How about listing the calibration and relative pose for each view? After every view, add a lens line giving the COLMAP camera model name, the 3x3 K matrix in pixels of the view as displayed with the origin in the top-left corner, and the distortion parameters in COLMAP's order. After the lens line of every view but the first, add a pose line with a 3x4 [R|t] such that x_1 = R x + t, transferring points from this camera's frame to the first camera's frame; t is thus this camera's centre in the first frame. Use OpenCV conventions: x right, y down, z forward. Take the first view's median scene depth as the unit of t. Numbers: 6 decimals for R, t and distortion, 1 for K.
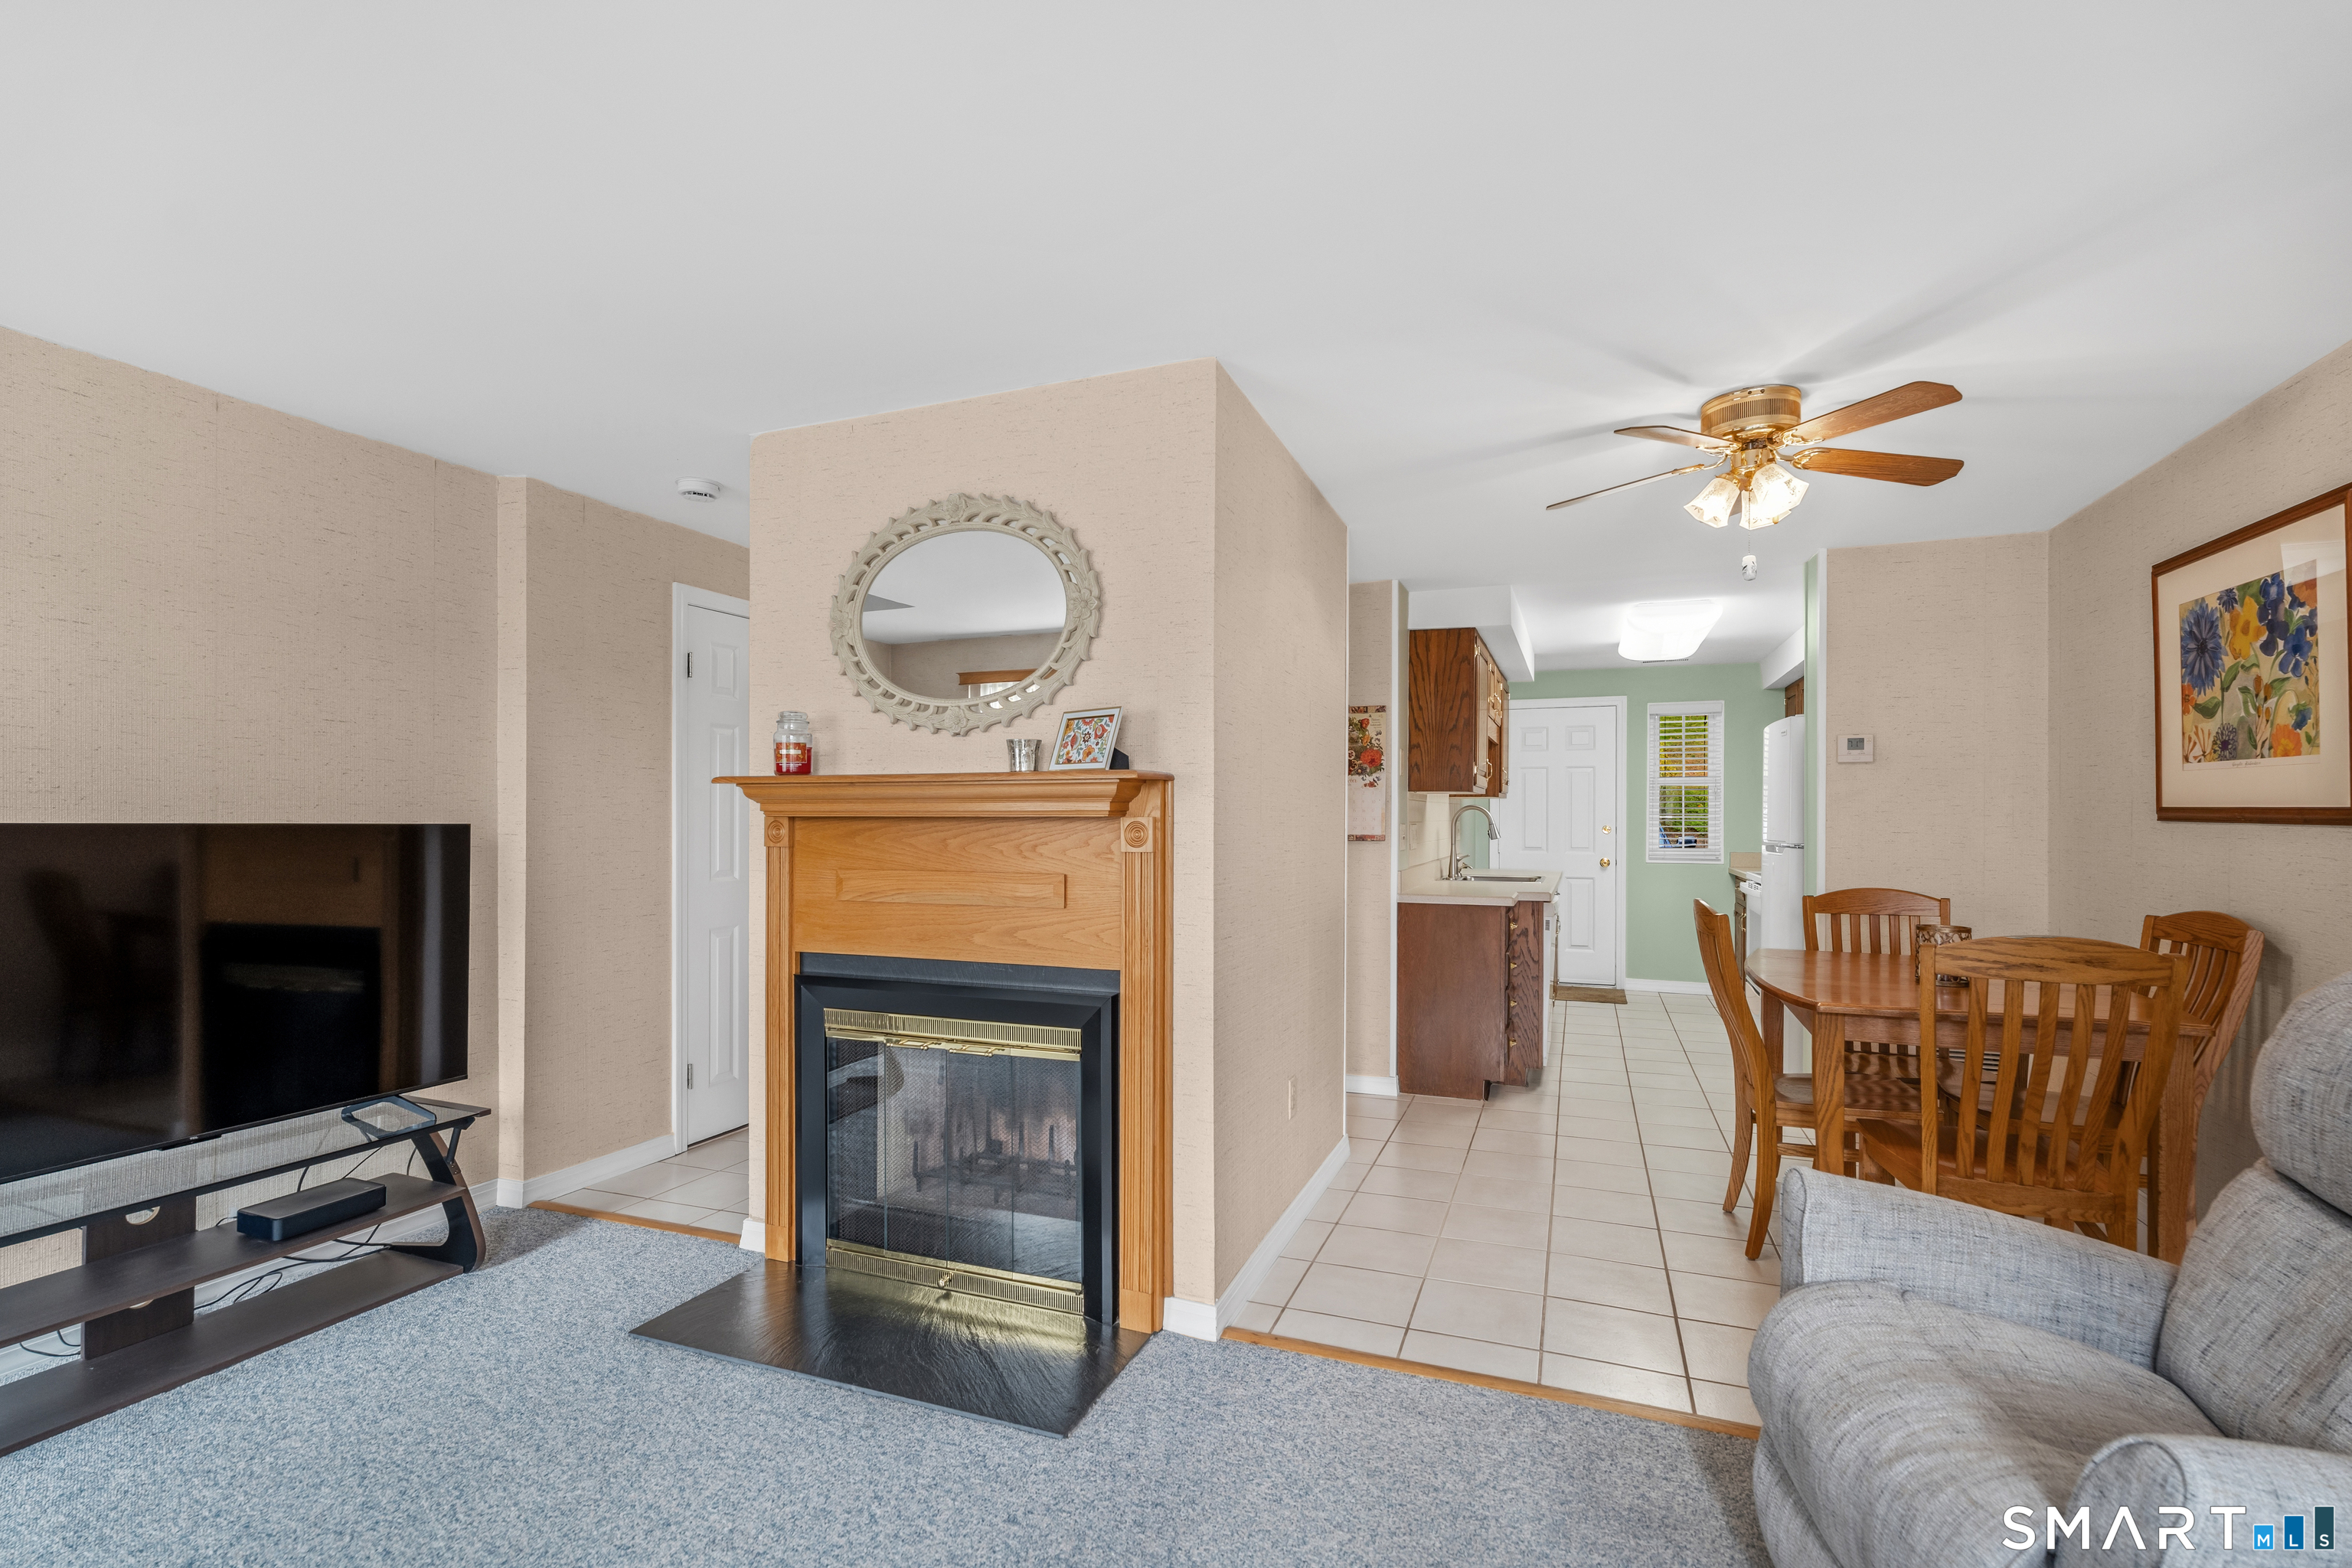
lens RADIAL K [[1050.2, 0, 1177.7], [0, 1050.2, 825.7], [0, 0, 1]] dist [-0.000837, -0.000058]
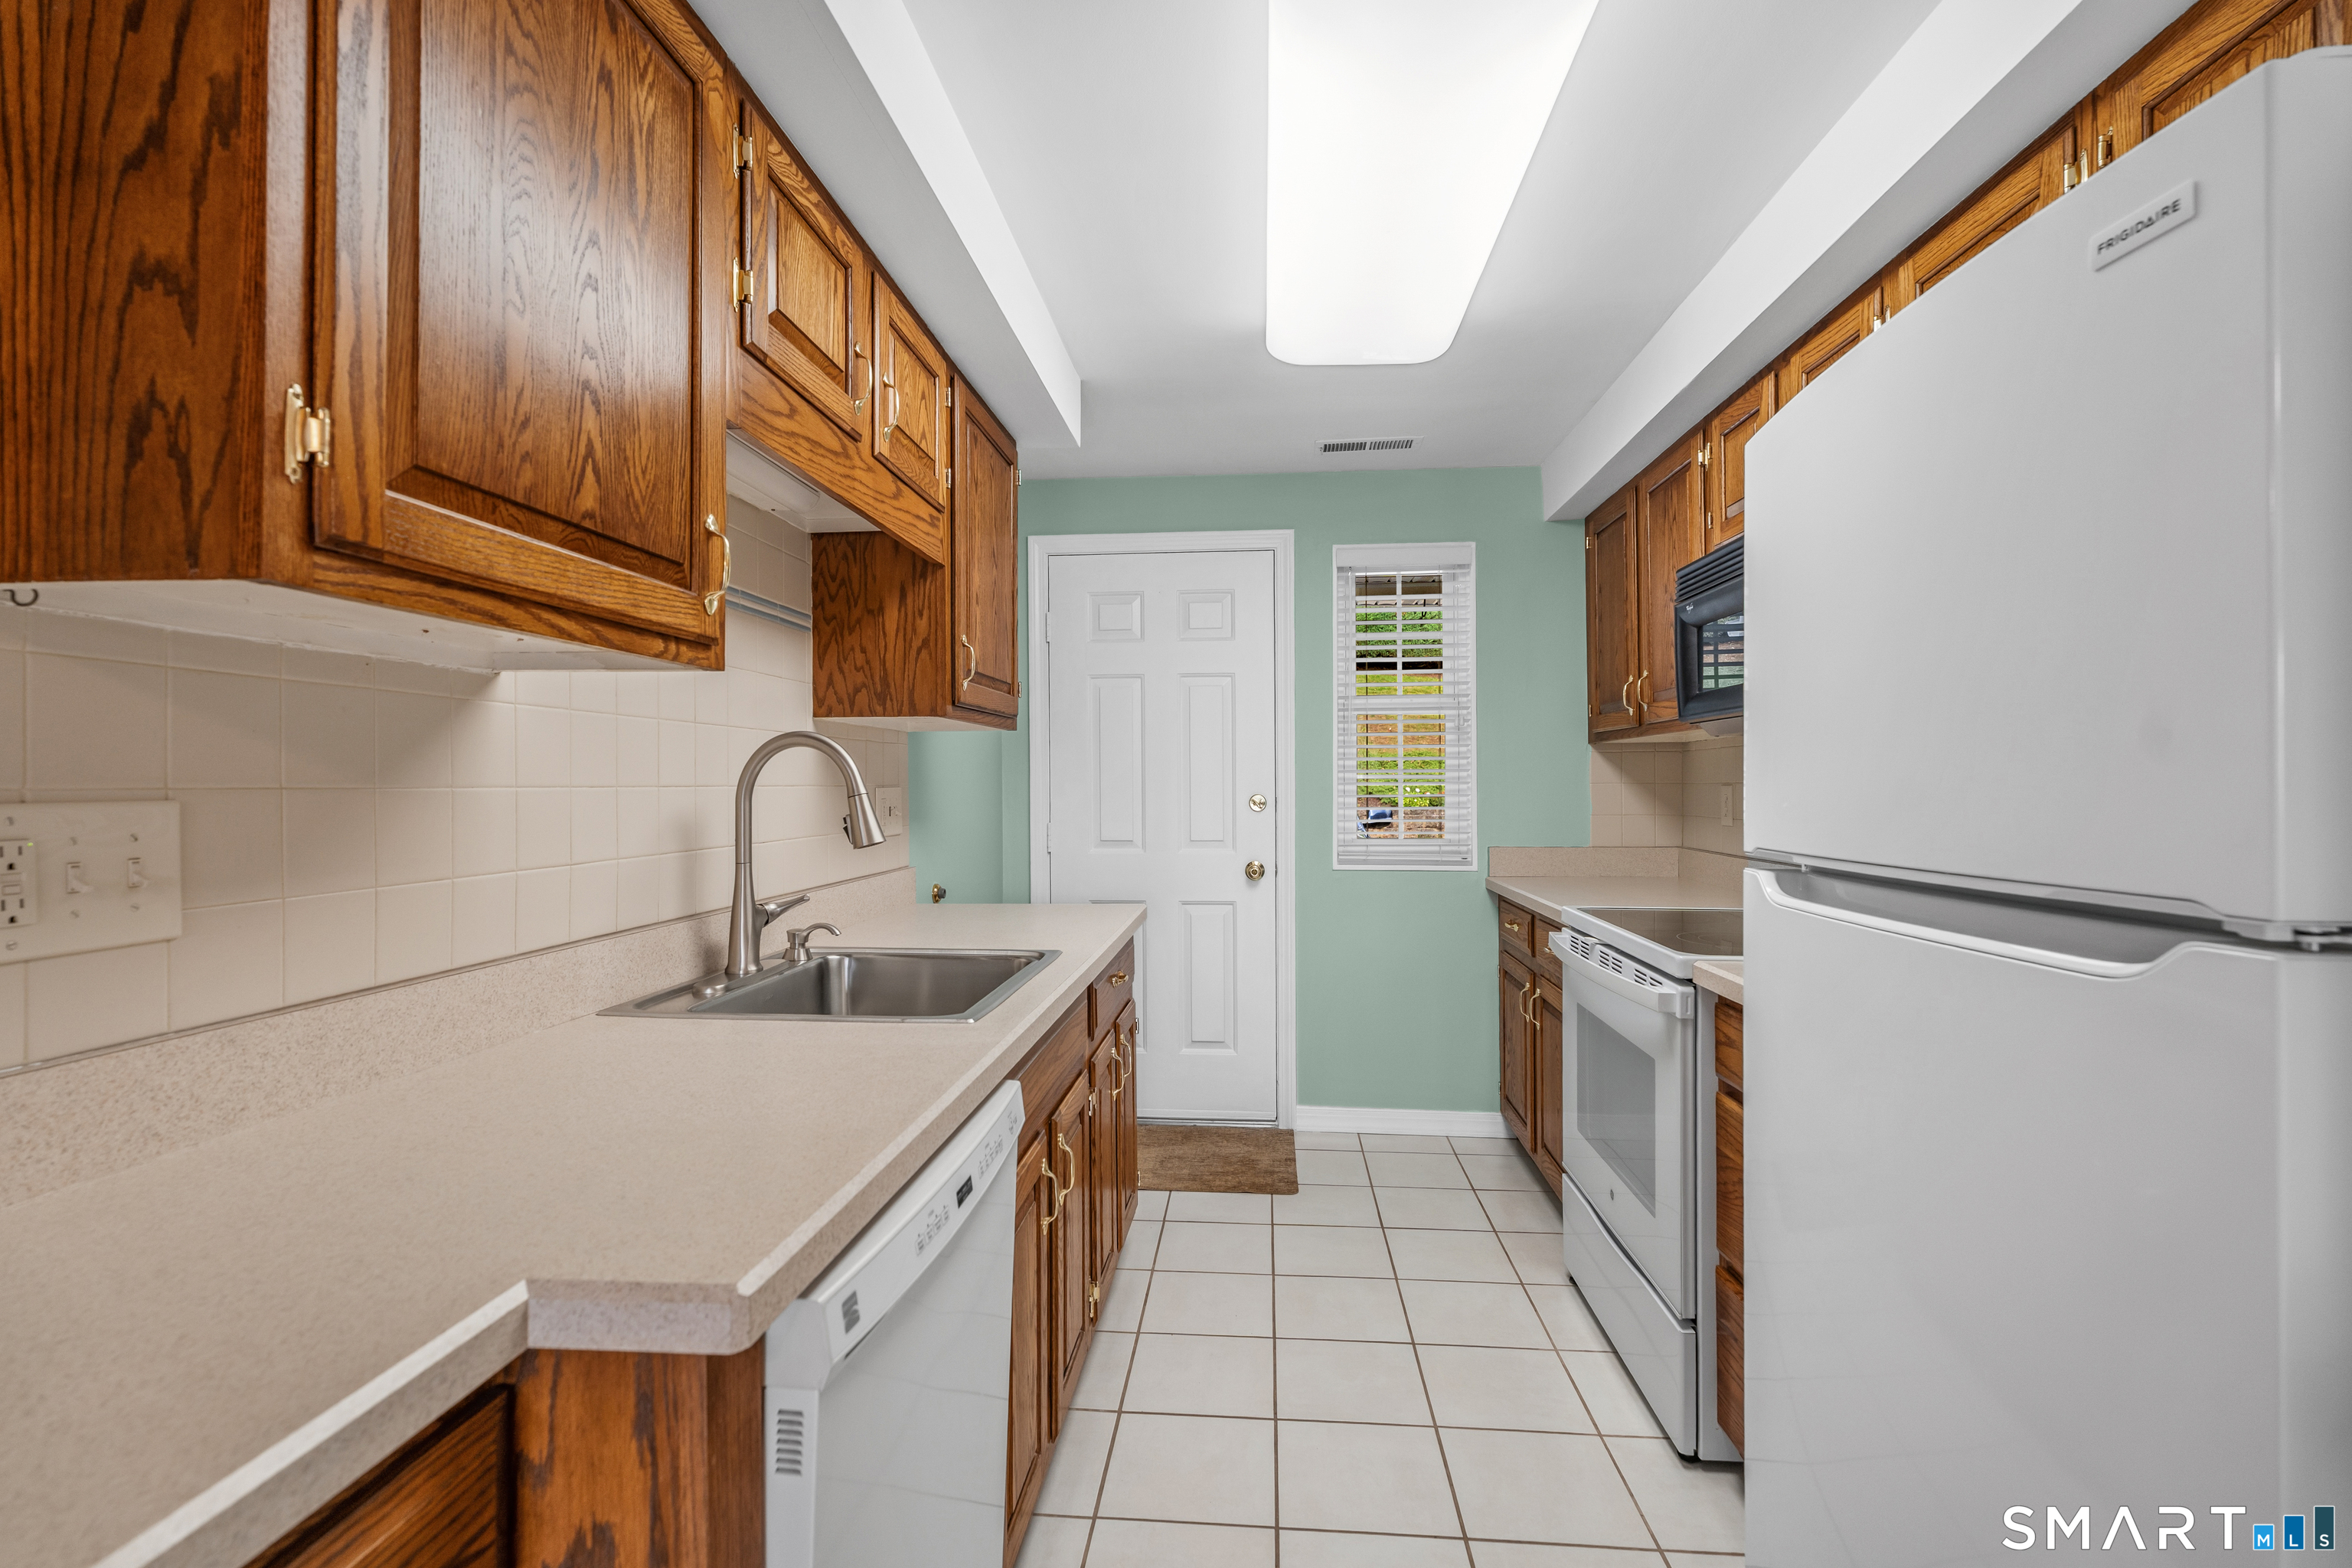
lens RADIAL K [[1050.2, 0, 1177.9], [0, 1050.2, 779.7], [0, 0, 1]] dist [-0.000837, -0.000058]
pose [[0.962385, -0.002048, 0.271681, 0.248204], [0.006551, 0.999856, -0.015670, 0.000208], [-0.271609, 0.016860, 0.962260, 0.558352]]
